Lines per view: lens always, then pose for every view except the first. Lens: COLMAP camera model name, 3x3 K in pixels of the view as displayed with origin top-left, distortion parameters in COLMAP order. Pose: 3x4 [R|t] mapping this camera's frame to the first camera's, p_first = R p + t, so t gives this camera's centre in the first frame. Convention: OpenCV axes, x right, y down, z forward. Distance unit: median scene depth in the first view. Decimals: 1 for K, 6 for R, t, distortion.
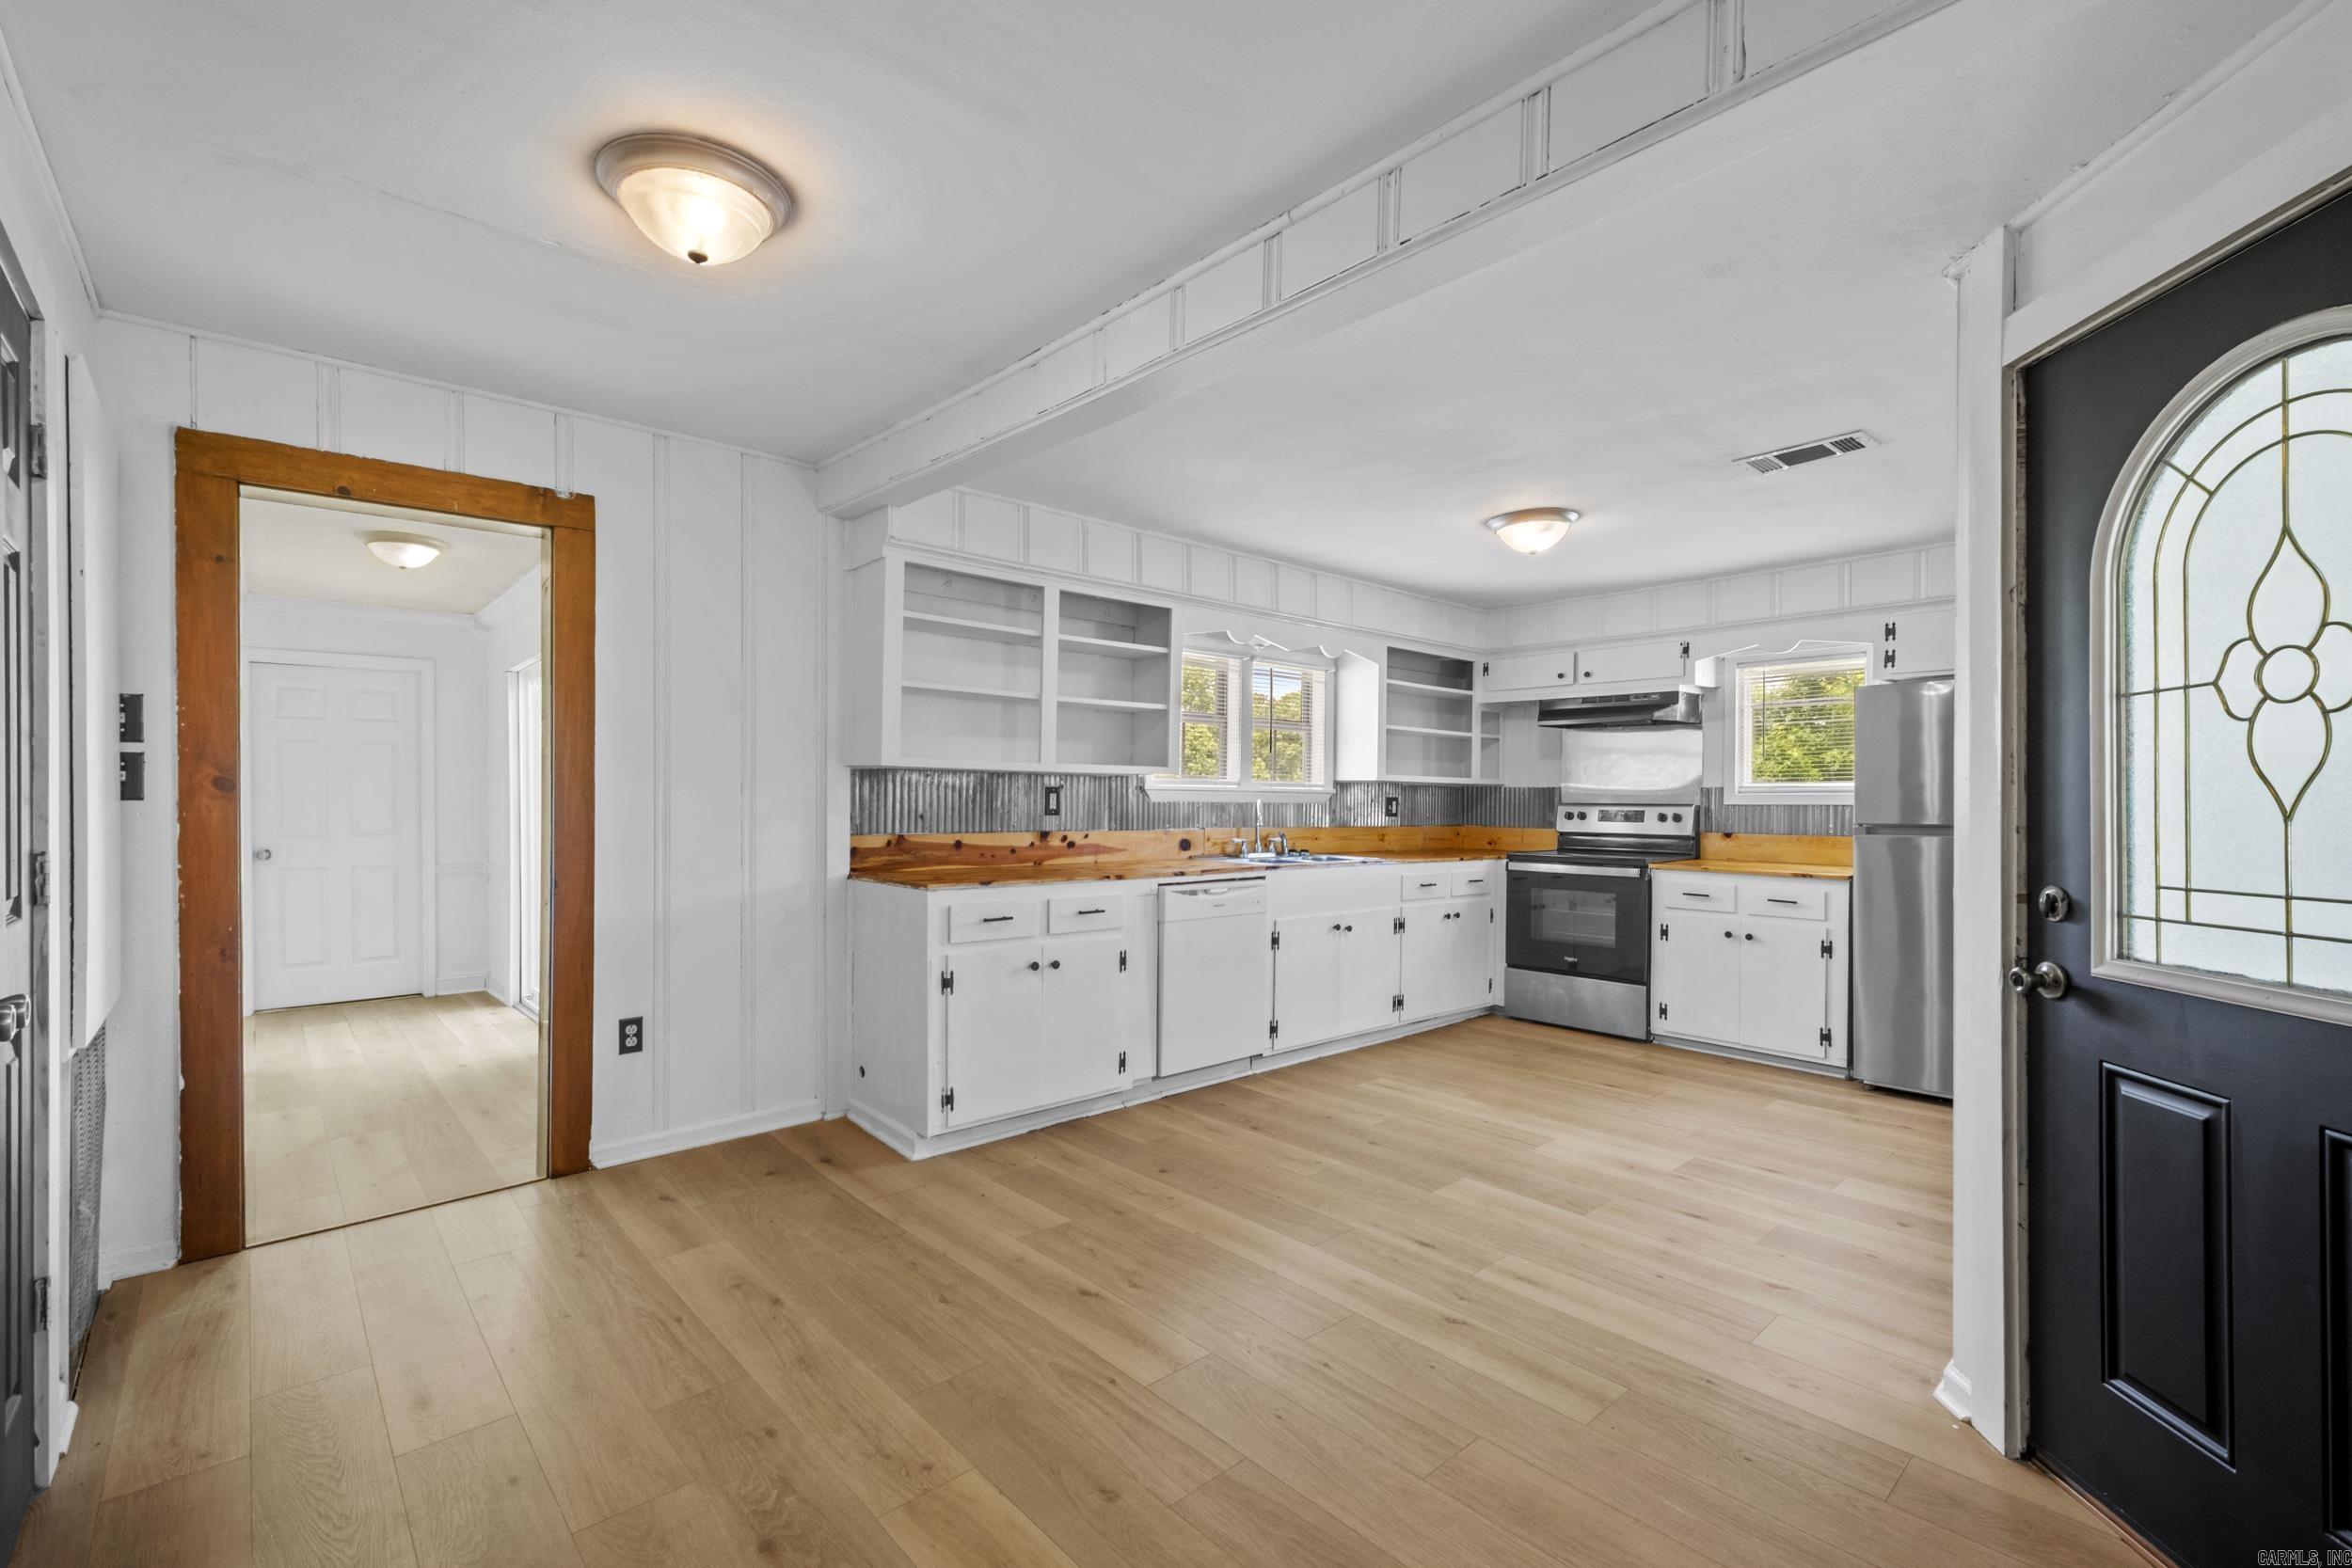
lens RADIAL K [[1026.4, 0, 1152.0], [0, 1026.4, 797.4], [0, 0, 1]] dist [0.006048, 0.000821]
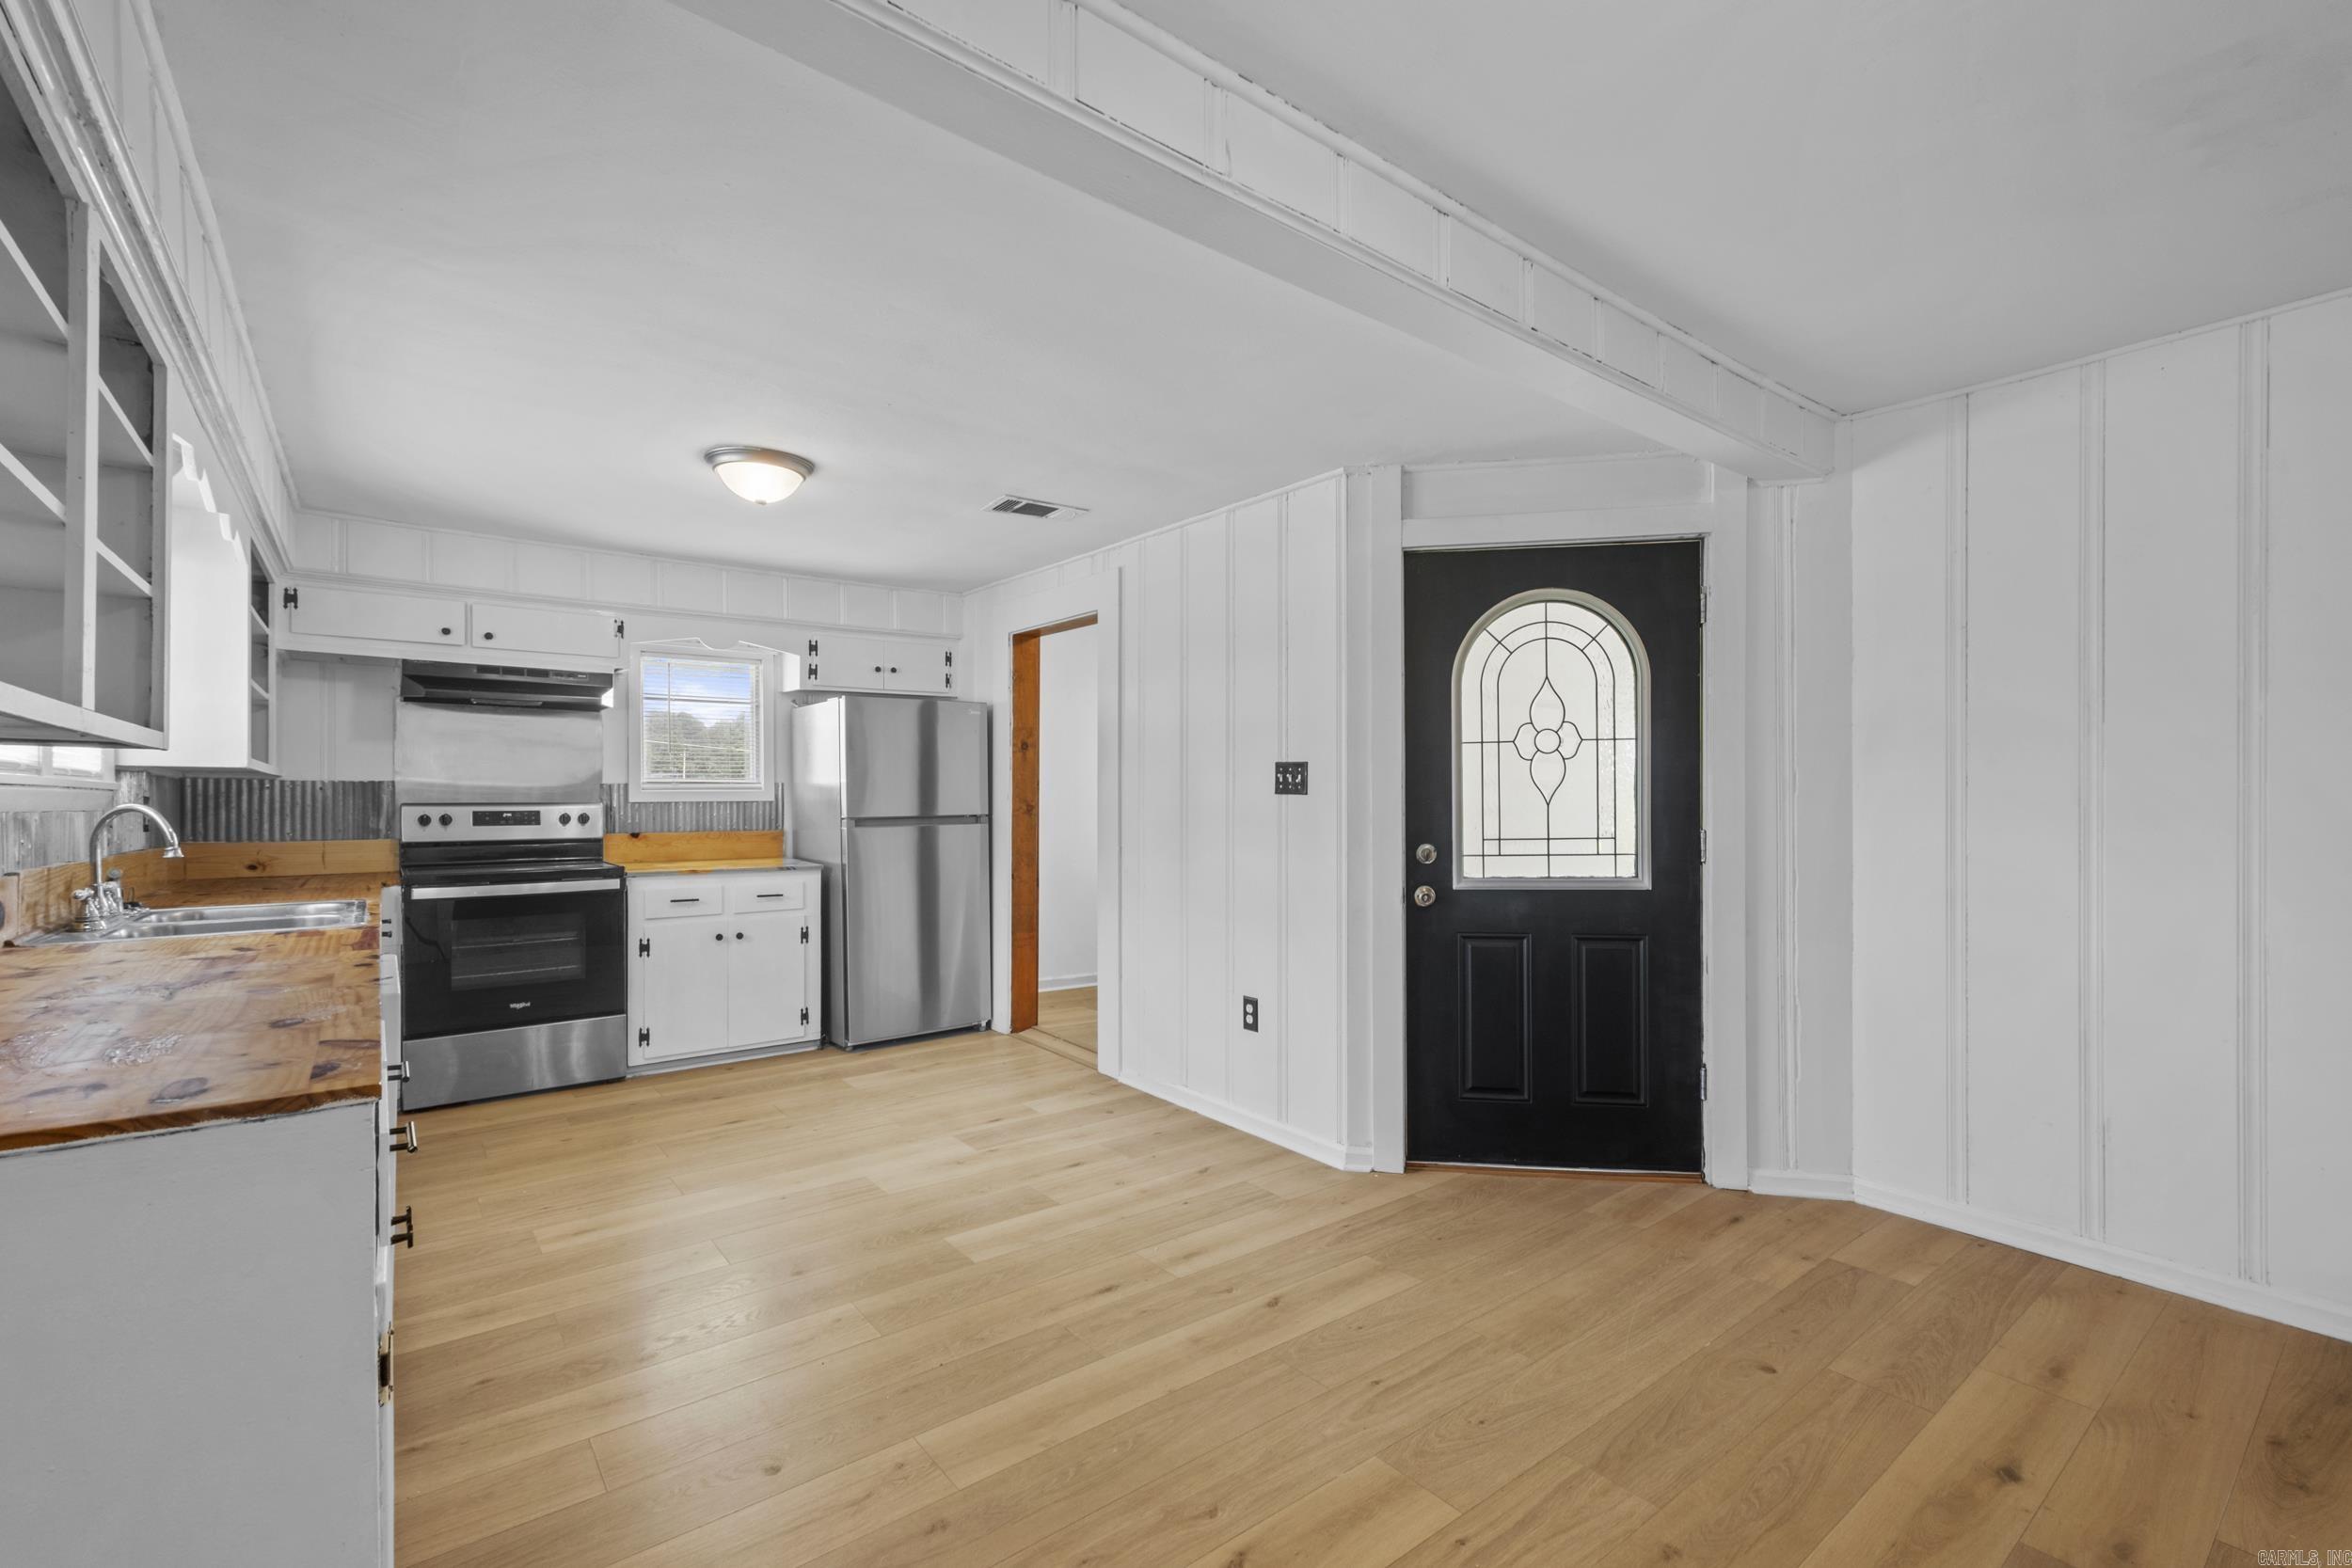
lens RADIAL K [[1026.4, 0, 1163.2], [0, 1026.4, 795.0], [0, 0, 1]] dist [0.006048, 0.000821]
pose [[0.061375, -0.006006, 0.998097, -0.428888], [0.001672, 0.999981, 0.005914, -0.005403], [-0.998113, 0.001306, 0.061384, 0.602723]]
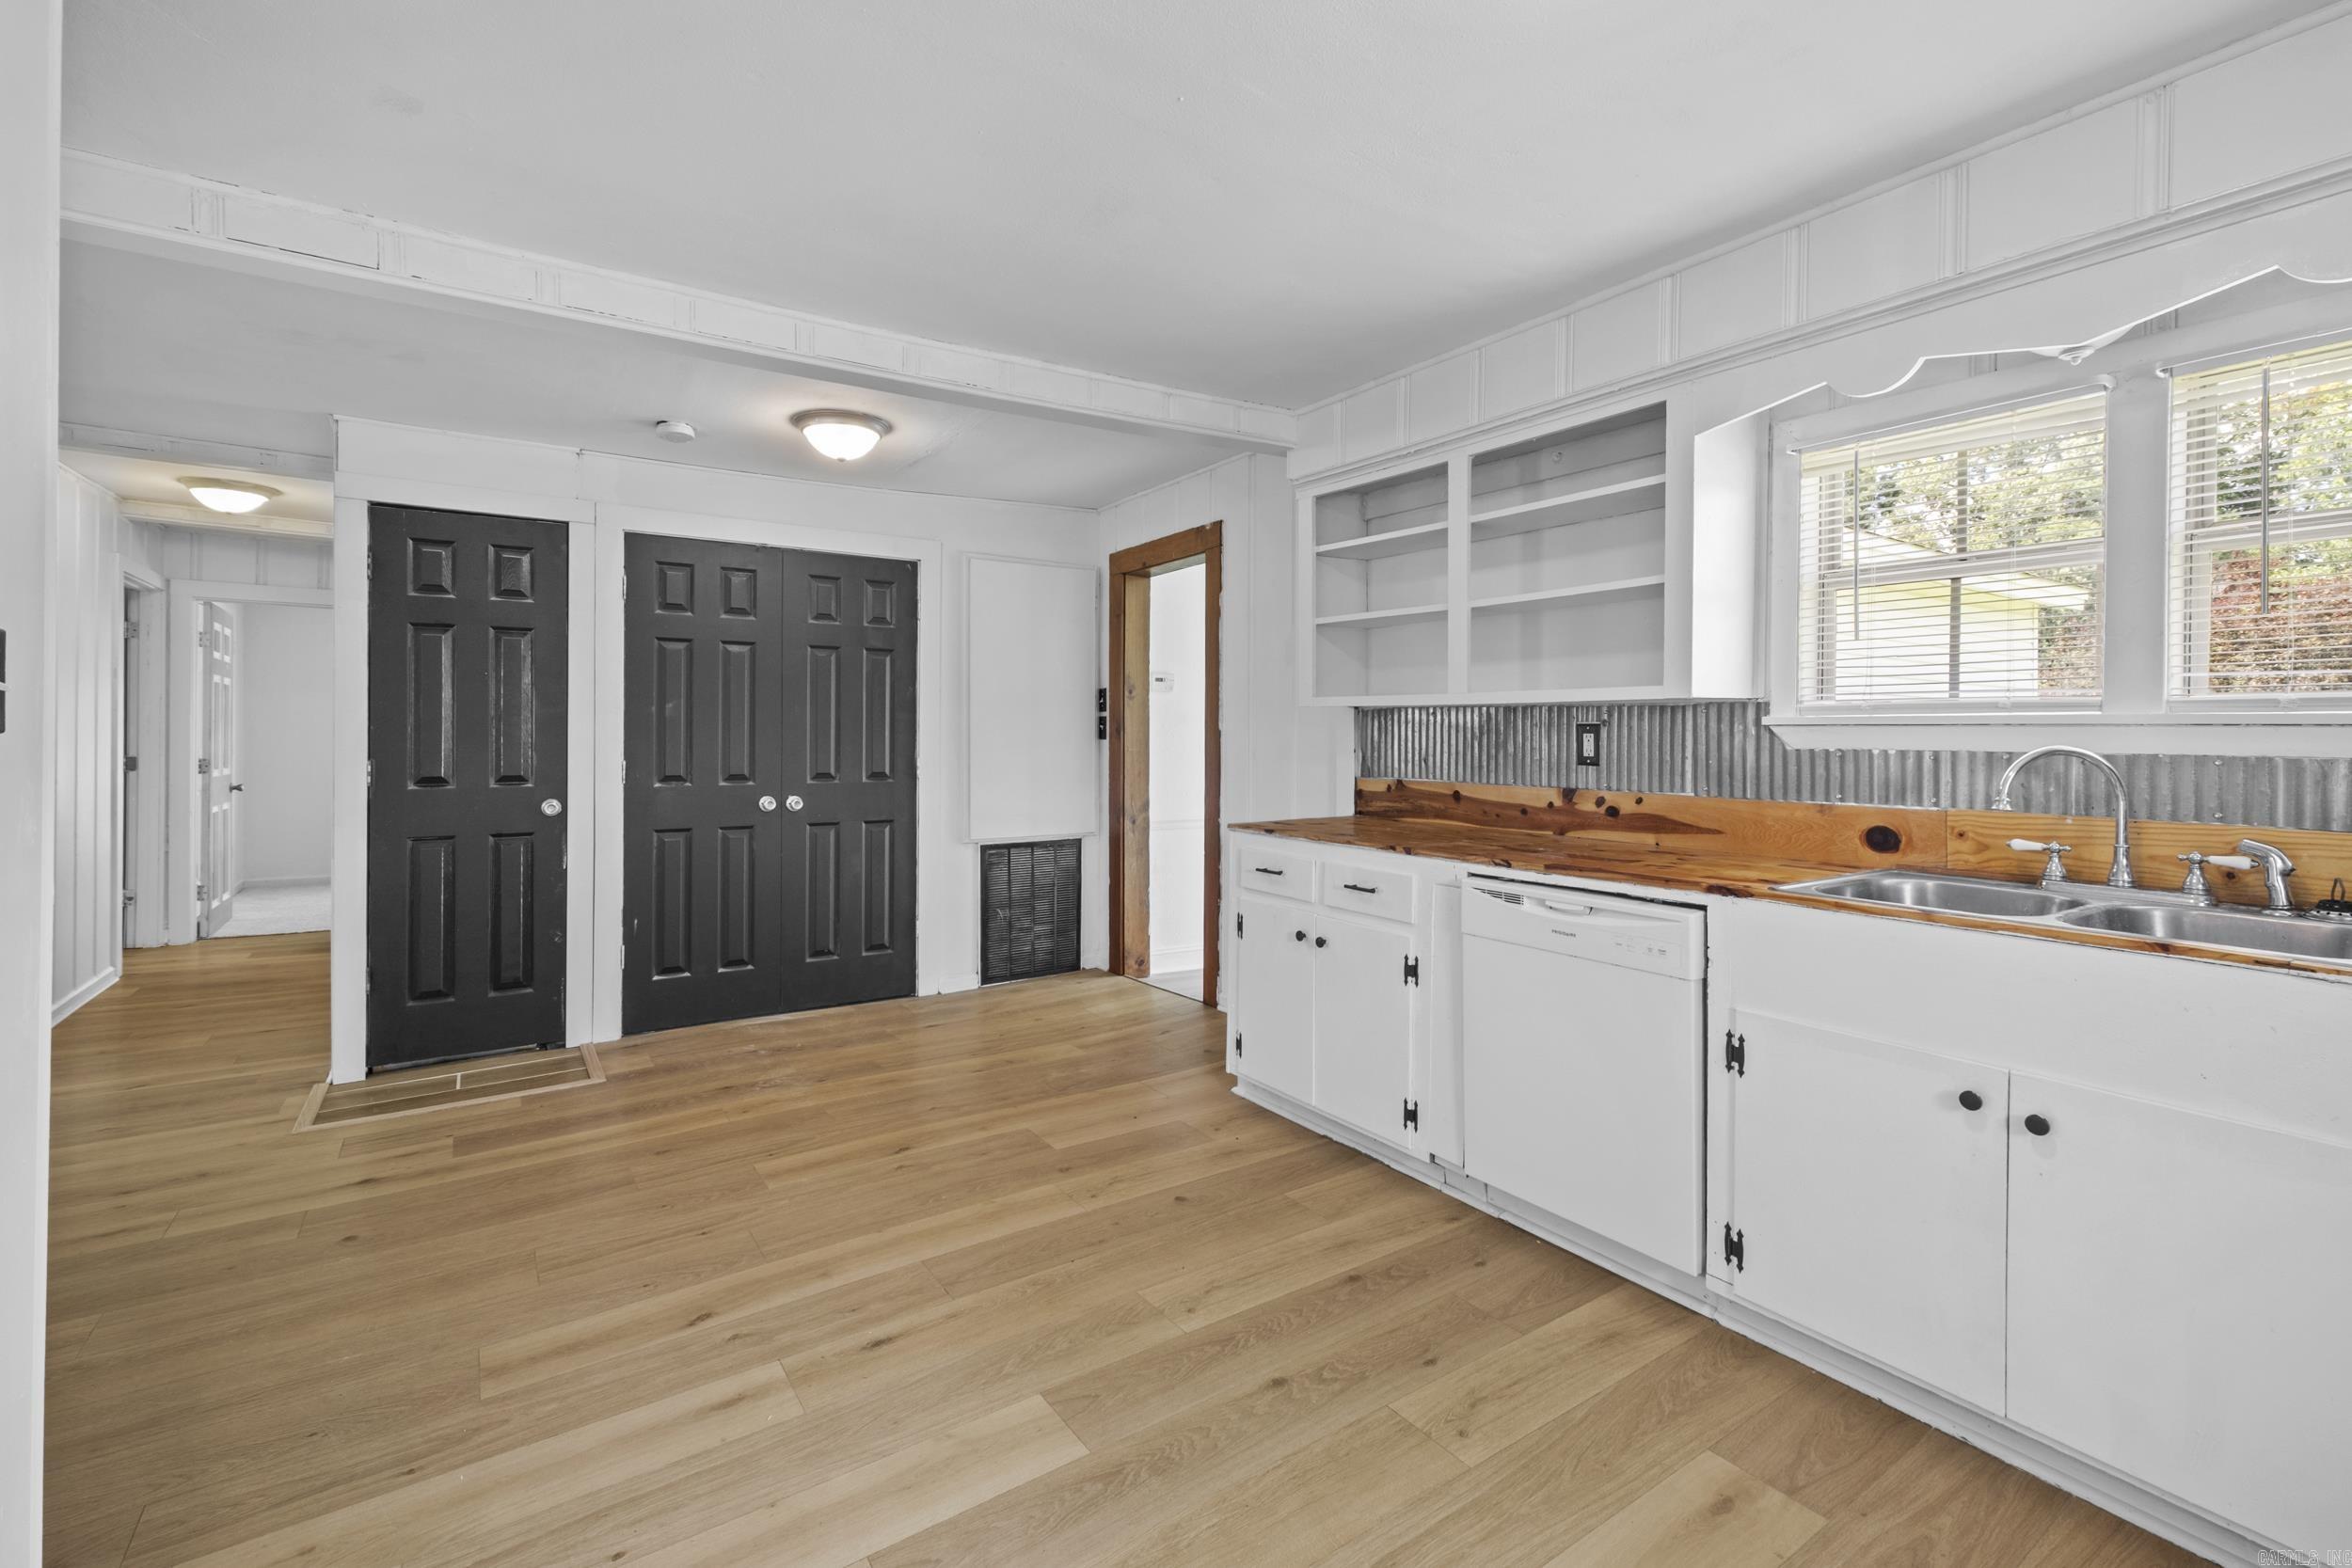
lens RADIAL K [[1026.4, 0, 1171.9], [0, 1026.4, 732.8], [0, 0, 1]] dist [0.006048, 0.000821]
pose [[-0.124173, -0.005534, -0.992245, 0.656661], [-0.002181, 0.999984, -0.005305, -0.000077], [0.992258, 0.001505, -0.124183, 0.875786]]
